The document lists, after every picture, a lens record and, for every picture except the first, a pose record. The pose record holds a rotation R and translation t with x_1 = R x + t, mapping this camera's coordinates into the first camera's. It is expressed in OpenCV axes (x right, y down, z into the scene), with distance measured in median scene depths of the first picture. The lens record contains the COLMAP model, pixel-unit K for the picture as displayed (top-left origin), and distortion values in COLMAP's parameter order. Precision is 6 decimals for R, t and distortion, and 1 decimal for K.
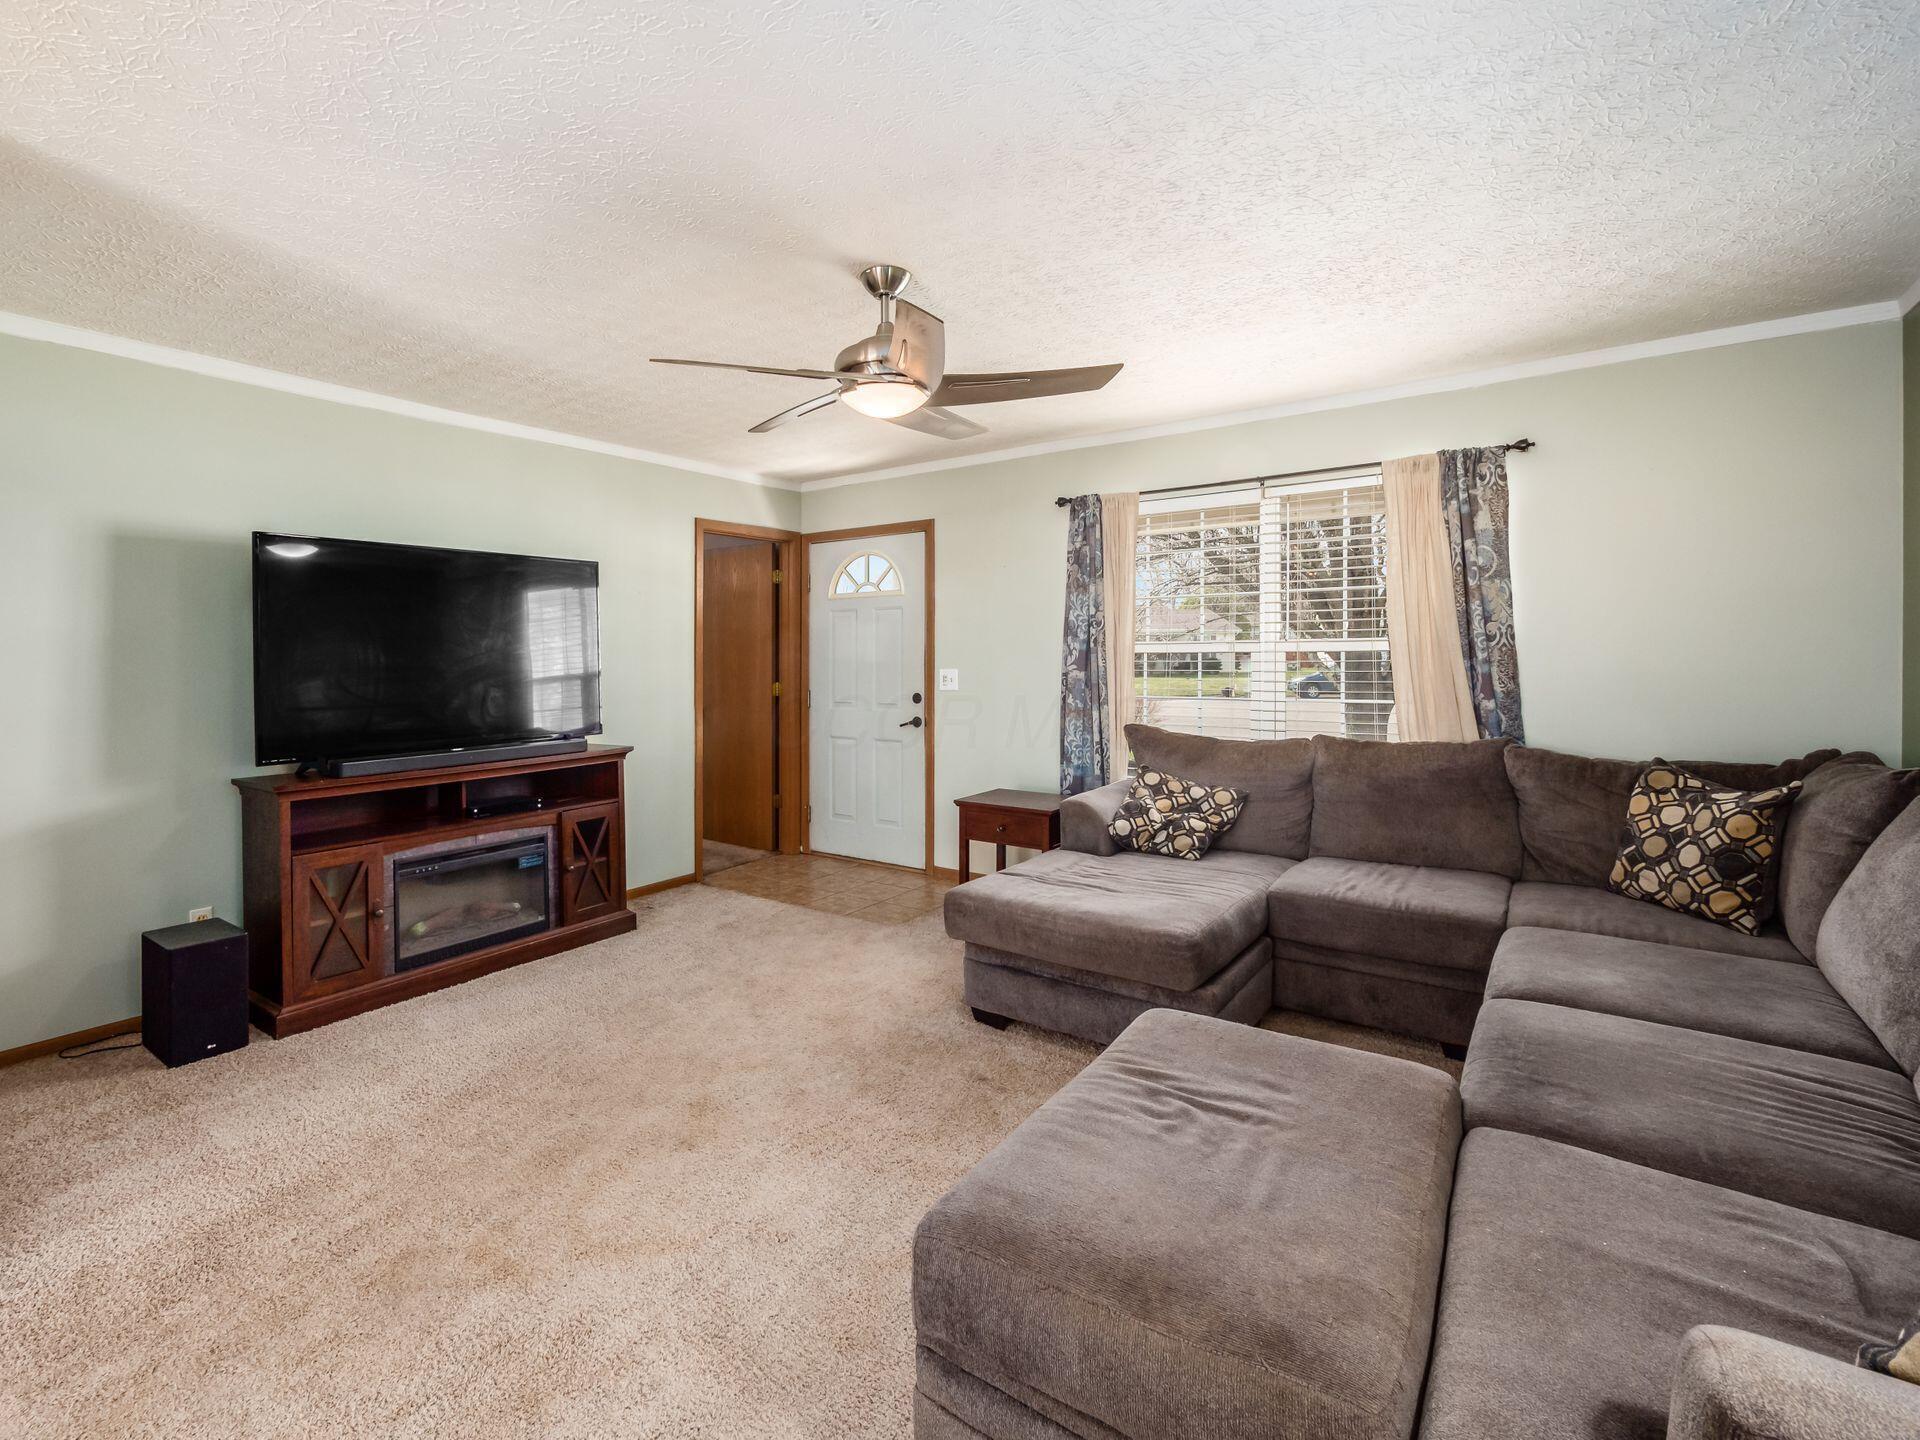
lens RADIAL K [[925.5, 0, 853.1], [0, 925.5, 666.9], [0, 0, 1]] dist [-0.006313, 0.000539]
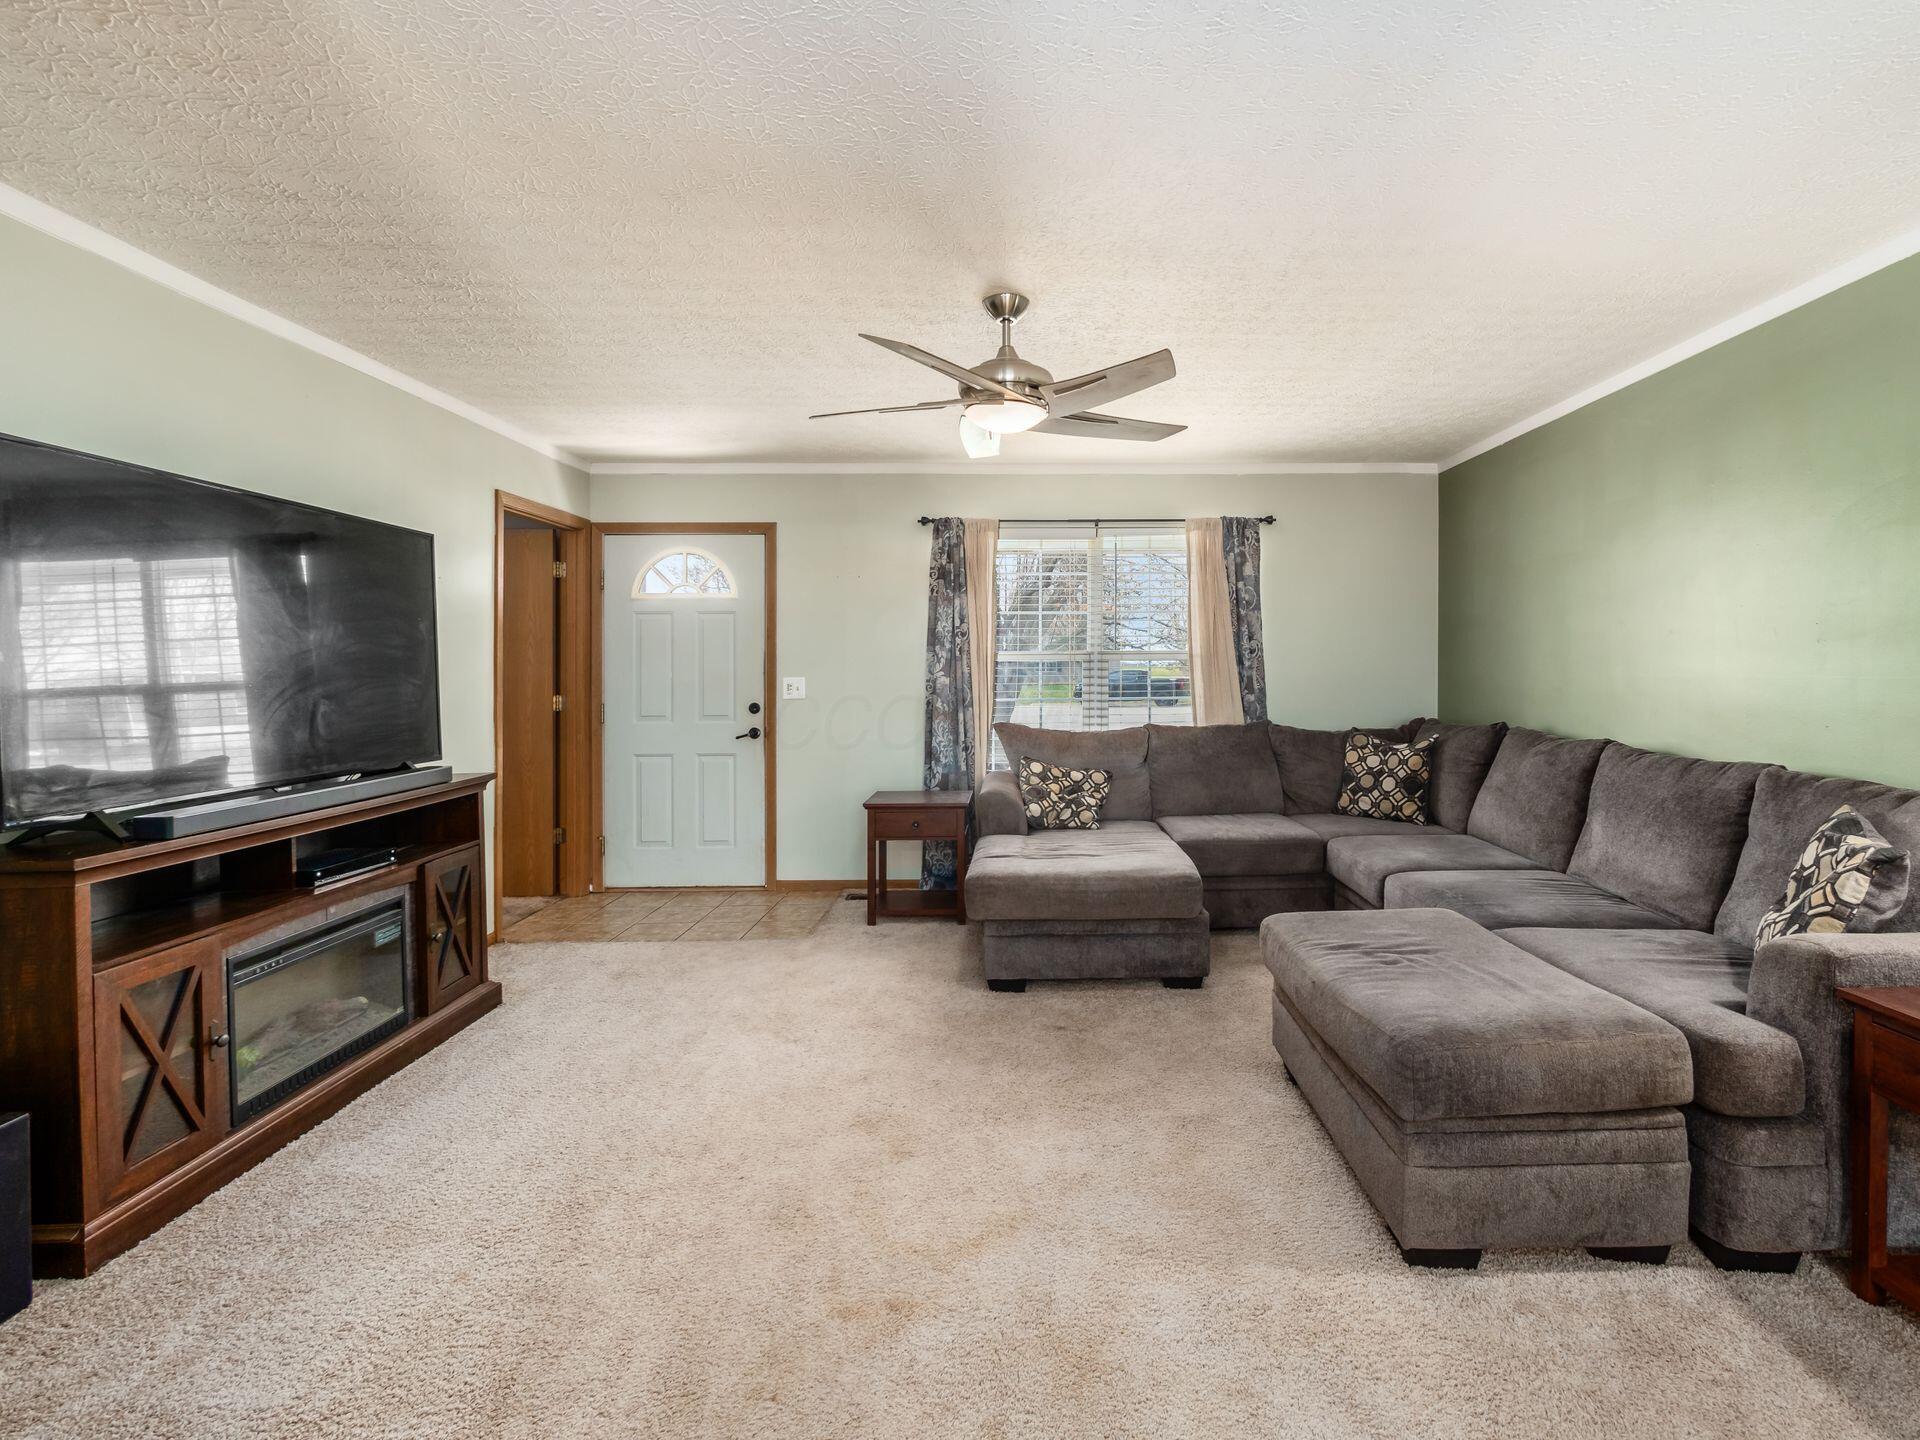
lens RADIAL K [[928.9, 0, 1052.9], [0, 928.9, 687.5], [0, 0, 1]] dist [-0.013416, 0.001302]
pose [[0.754221, -0.008884, 0.656560, -0.469887], [0.008141, 0.999958, 0.004179, 0.015846], [-0.656570, 0.002193, 0.754262, 0.108687]]
